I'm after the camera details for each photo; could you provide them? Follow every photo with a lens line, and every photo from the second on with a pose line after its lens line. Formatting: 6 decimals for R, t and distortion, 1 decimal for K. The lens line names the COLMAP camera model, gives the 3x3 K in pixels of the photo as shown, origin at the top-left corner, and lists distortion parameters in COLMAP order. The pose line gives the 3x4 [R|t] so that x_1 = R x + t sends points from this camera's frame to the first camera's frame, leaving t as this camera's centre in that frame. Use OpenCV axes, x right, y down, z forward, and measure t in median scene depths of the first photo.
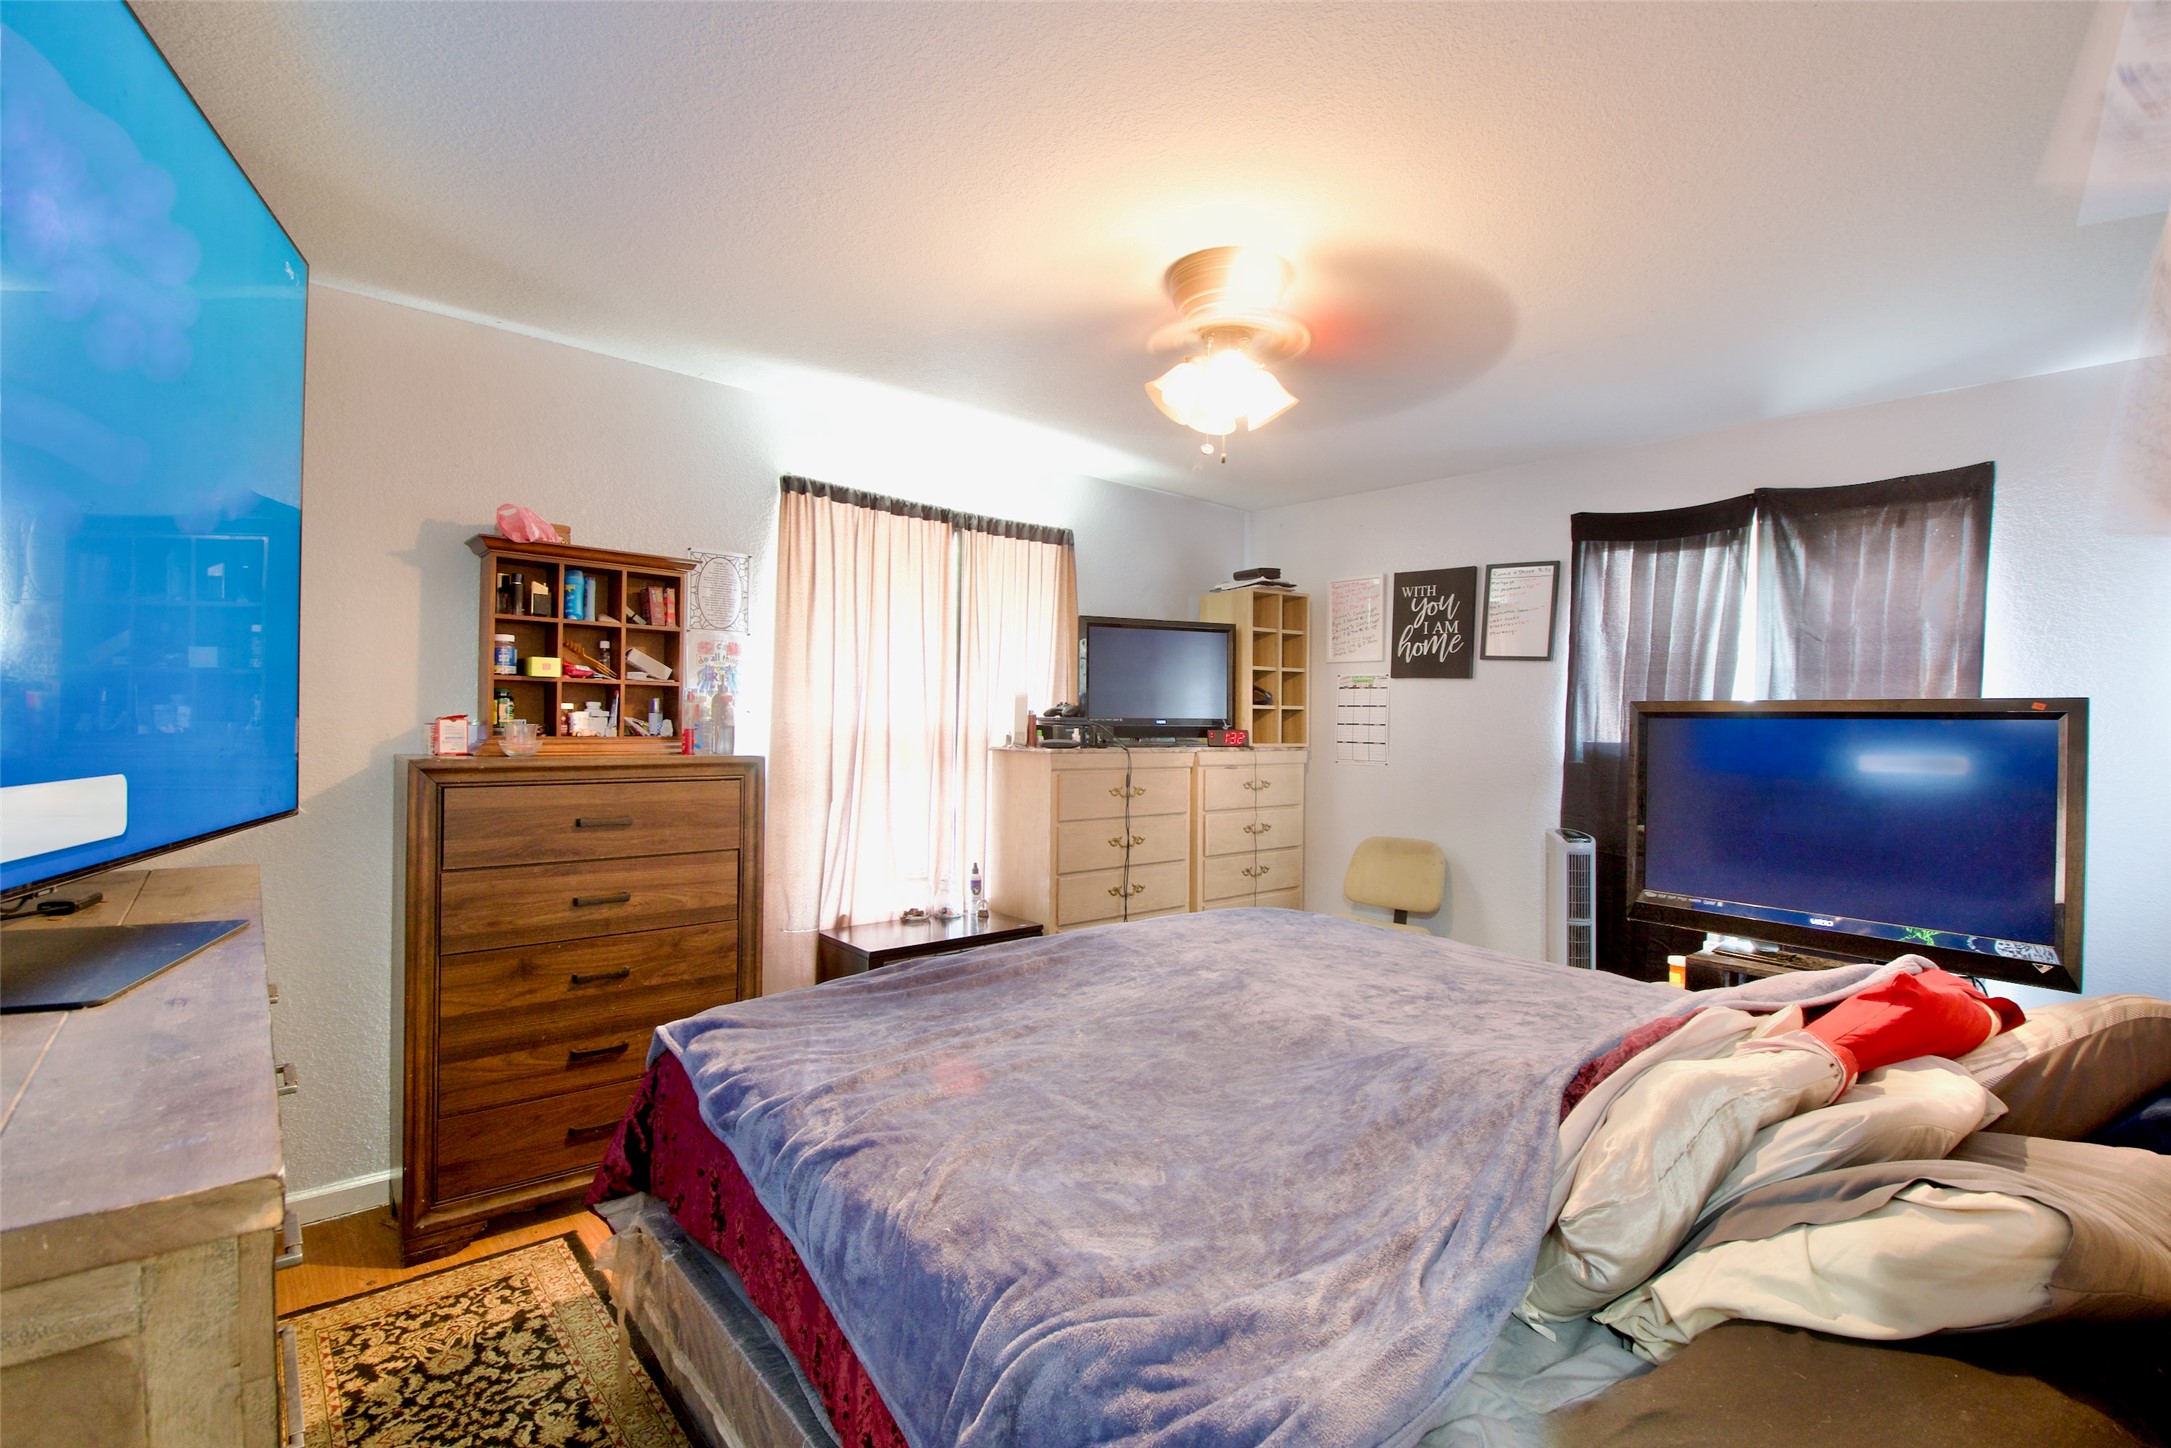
lens RADIAL K [[942.3, 0, 1085.5], [0, 942.3, 724.0], [0, 0, 1]] dist [-0.002644, -0.013653]
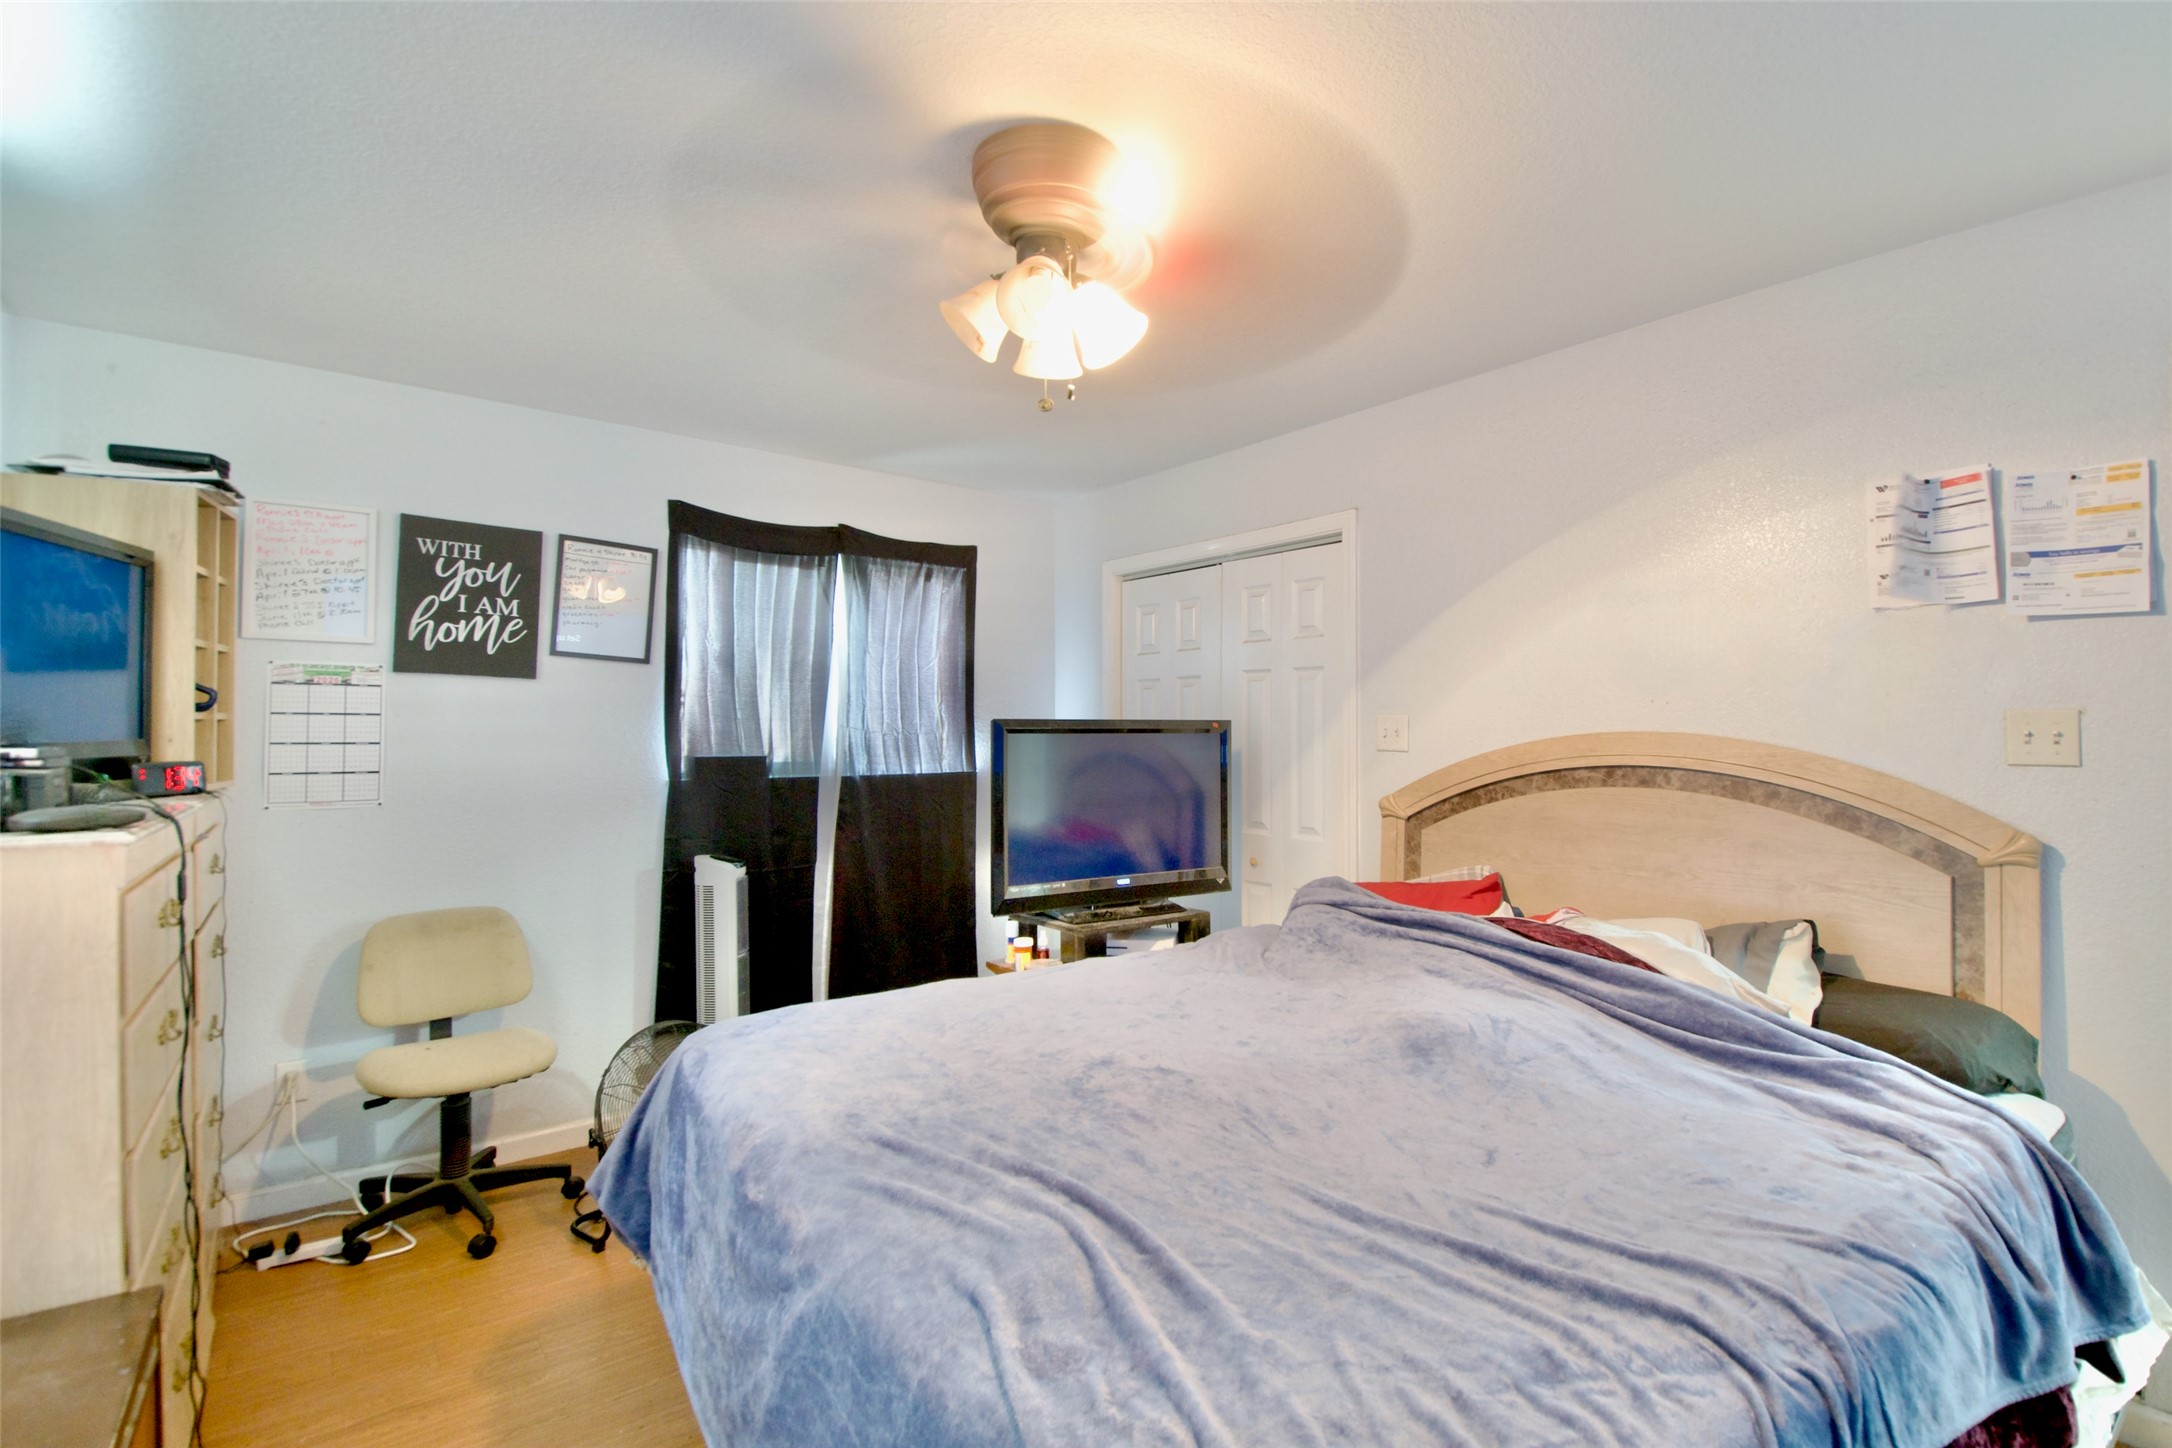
lens RADIAL K [[942.7, 0, 1086.0], [0, 942.7, 724.0], [0, 0, 1]] dist [-0.002644, -0.013653]
pose [[0.074279, -0.017617, 0.997082, -0.303632], [-0.000518, 0.999843, 0.017704, -0.024974], [-0.997237, -0.001831, 0.074258, 0.487423]]
